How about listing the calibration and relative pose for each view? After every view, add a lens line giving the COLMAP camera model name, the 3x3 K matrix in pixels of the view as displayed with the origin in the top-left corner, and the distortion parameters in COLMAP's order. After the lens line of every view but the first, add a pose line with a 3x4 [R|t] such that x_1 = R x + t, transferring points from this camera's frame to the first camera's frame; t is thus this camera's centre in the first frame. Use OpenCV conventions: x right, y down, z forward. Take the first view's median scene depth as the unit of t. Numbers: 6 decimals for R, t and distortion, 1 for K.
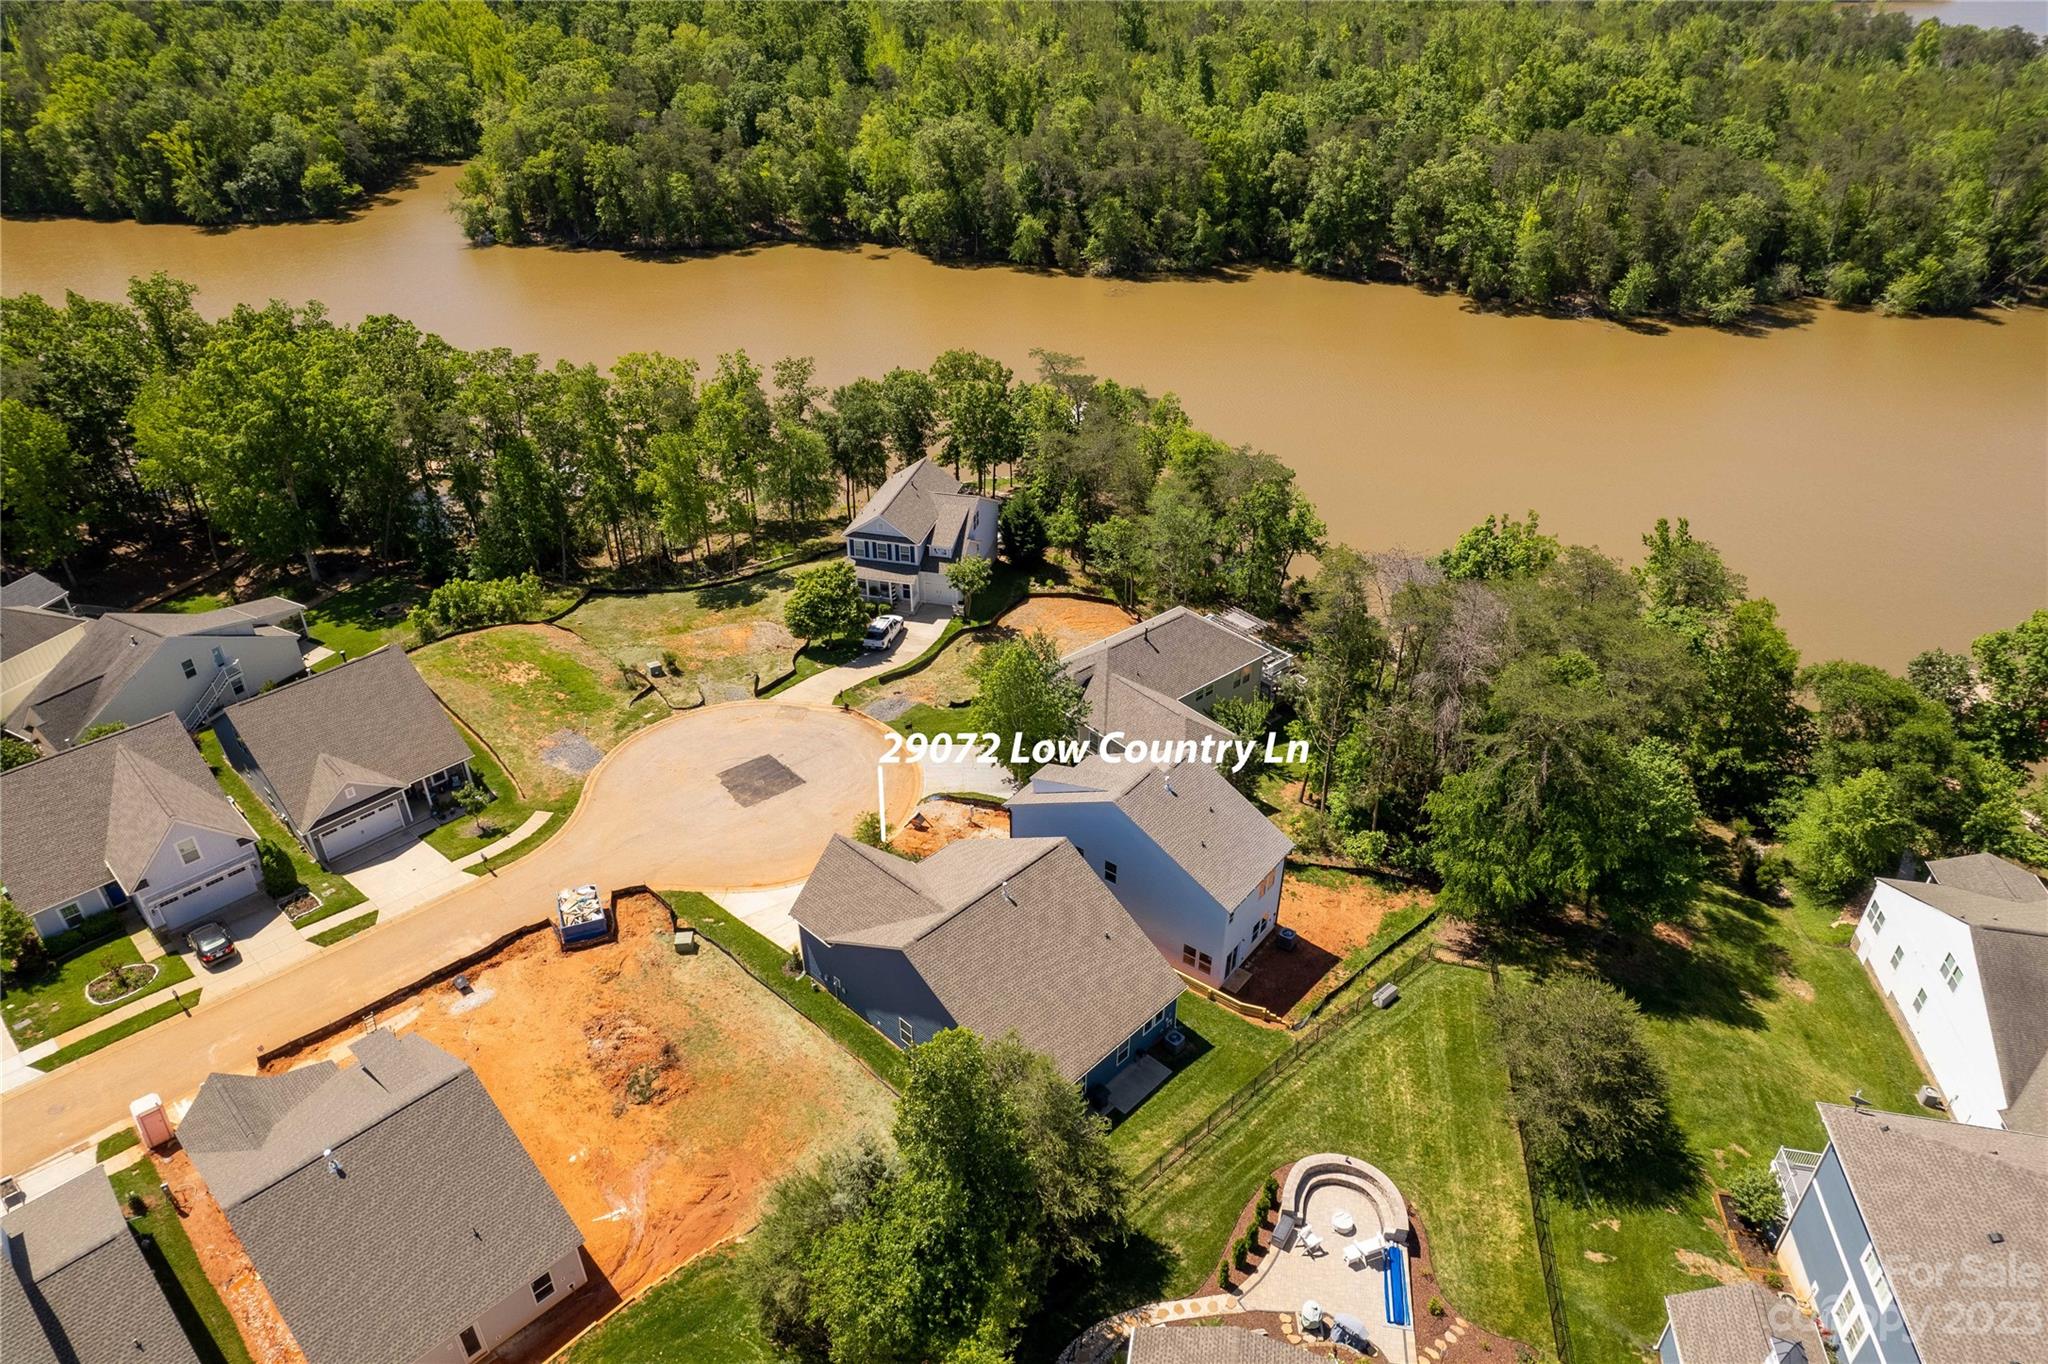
lens RADIAL K [[1270.3, 0, 1031.6], [0, 1270.3, 601.2], [0, 0, 1]] dist [-0.060840, 0.072166]
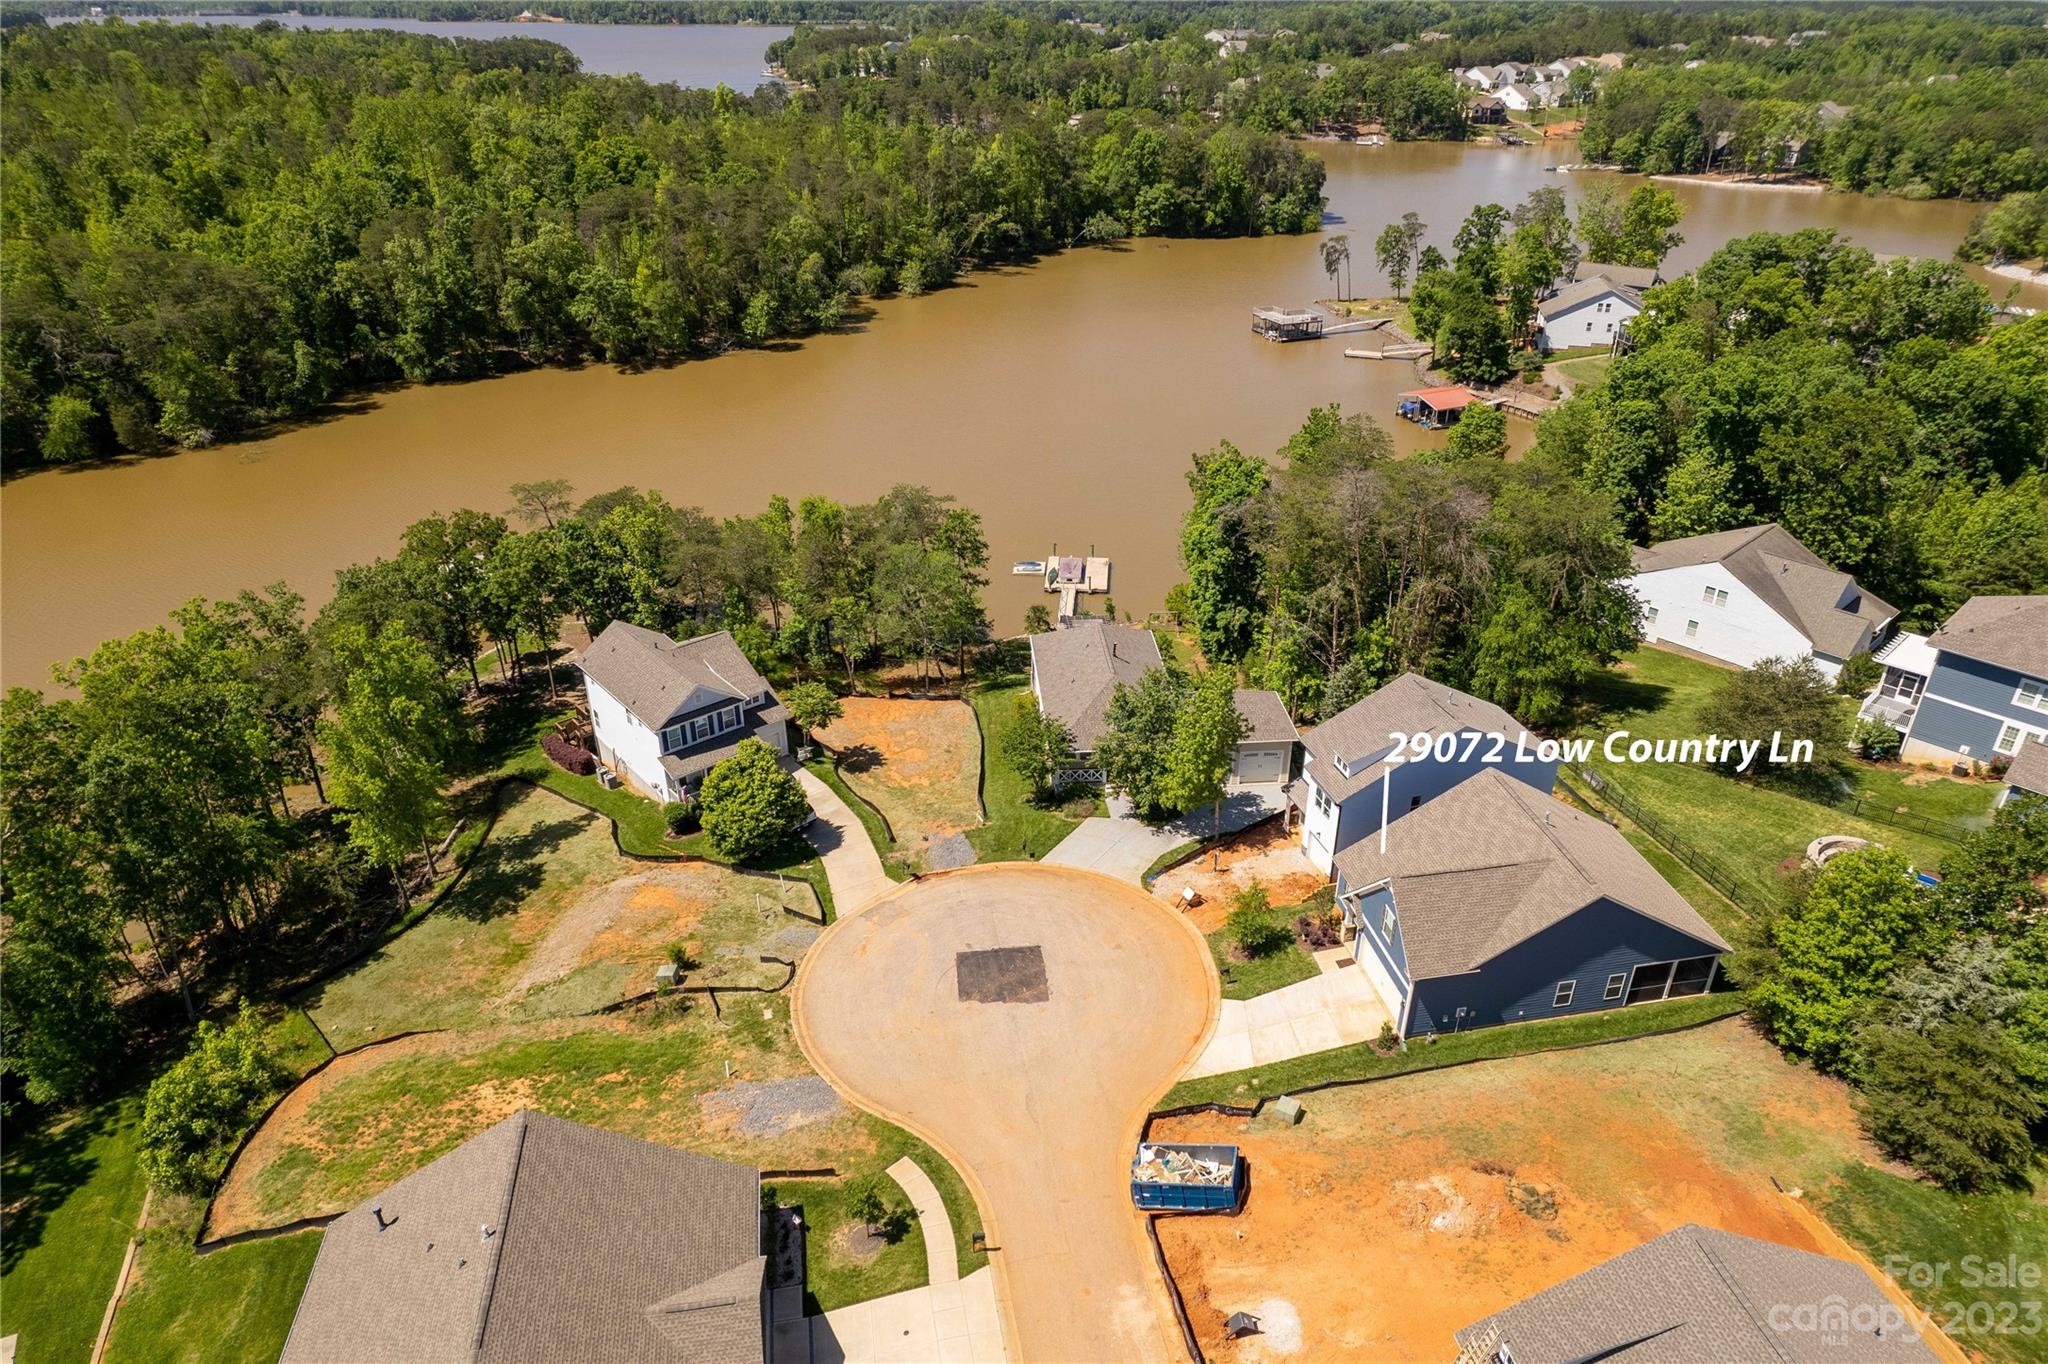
lens RADIAL K [[1270.3, 0, 1031.6], [0, 1270.3, 601.2], [0, 0, 1]] dist [-0.060840, 0.072166]
pose [[0.637593, -0.356561, 0.682890, -0.204424], [0.398332, 0.911334, 0.103929, -0.046051], [-0.659398, 0.205753, 0.723090, 0.111437]]
